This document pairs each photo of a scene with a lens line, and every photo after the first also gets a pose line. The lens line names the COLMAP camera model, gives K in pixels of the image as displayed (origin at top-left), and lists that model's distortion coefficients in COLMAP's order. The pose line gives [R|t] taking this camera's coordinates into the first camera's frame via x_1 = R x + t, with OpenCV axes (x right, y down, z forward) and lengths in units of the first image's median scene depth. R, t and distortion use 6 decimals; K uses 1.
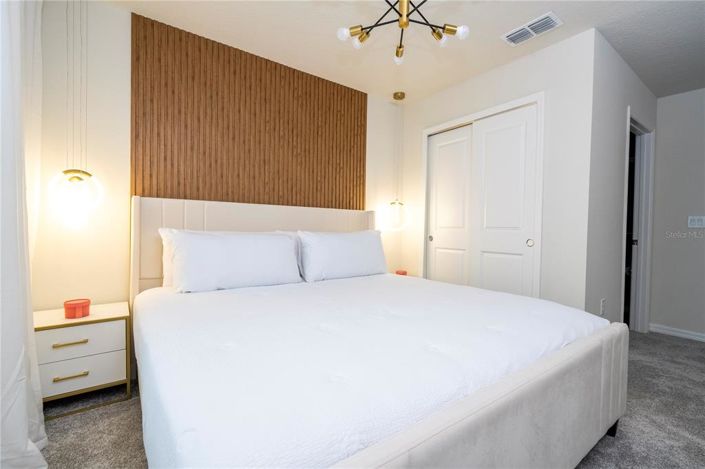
lens RADIAL K [[335.8, 0, 353.4], [0, 335.8, 234.9], [0, 0, 1]] dist [0.016967, 0.000896]
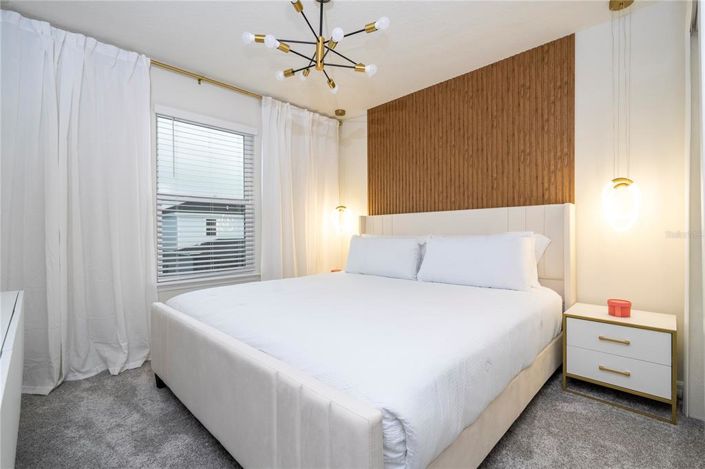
lens RADIAL K [[318.5, 0, 351.8], [0, 318.5, 234.7], [0, 0, 1]] dist [0.005620, 0.000297]
pose [[0.130230, -0.007607, -0.991455, 0.632545], [-0.005150, 0.999952, -0.008349, -0.001145], [0.991470, 0.006193, 0.130185, 0.473591]]
